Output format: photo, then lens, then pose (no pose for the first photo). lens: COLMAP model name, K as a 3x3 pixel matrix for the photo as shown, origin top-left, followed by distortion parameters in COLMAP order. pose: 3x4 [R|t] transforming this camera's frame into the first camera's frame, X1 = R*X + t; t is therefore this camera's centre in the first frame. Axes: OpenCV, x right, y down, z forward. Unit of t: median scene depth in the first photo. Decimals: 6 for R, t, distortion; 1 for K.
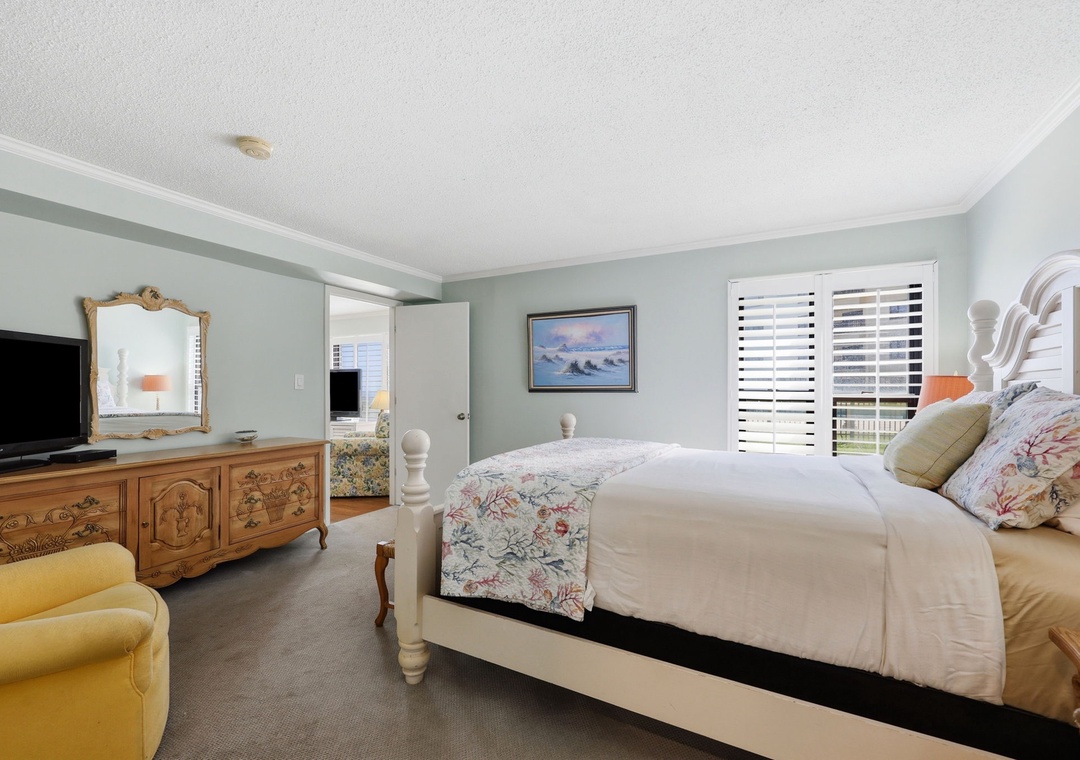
lens RADIAL K [[469.9, 0, 540.7], [0, 469.9, 381.8], [0, 0, 1]] dist [0.001279, 0.000788]
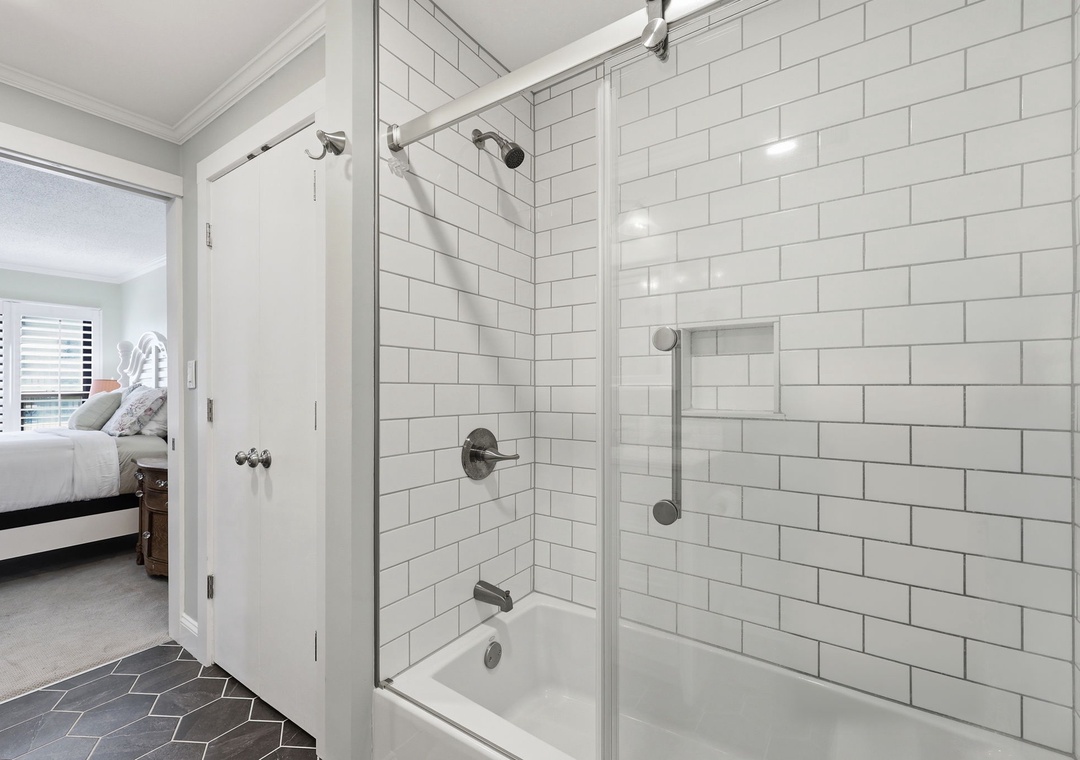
lens RADIAL K [[469.9, 0, 543.6], [0, 469.9, 382.8], [0, 0, 1]] dist [0.001279, 0.000788]
pose [[0.128172, 0.003980, 0.991744, -0.944307], [-0.002415, 0.999990, -0.003701, 0.002352], [-0.991749, -0.001920, 0.128181, -1.187377]]
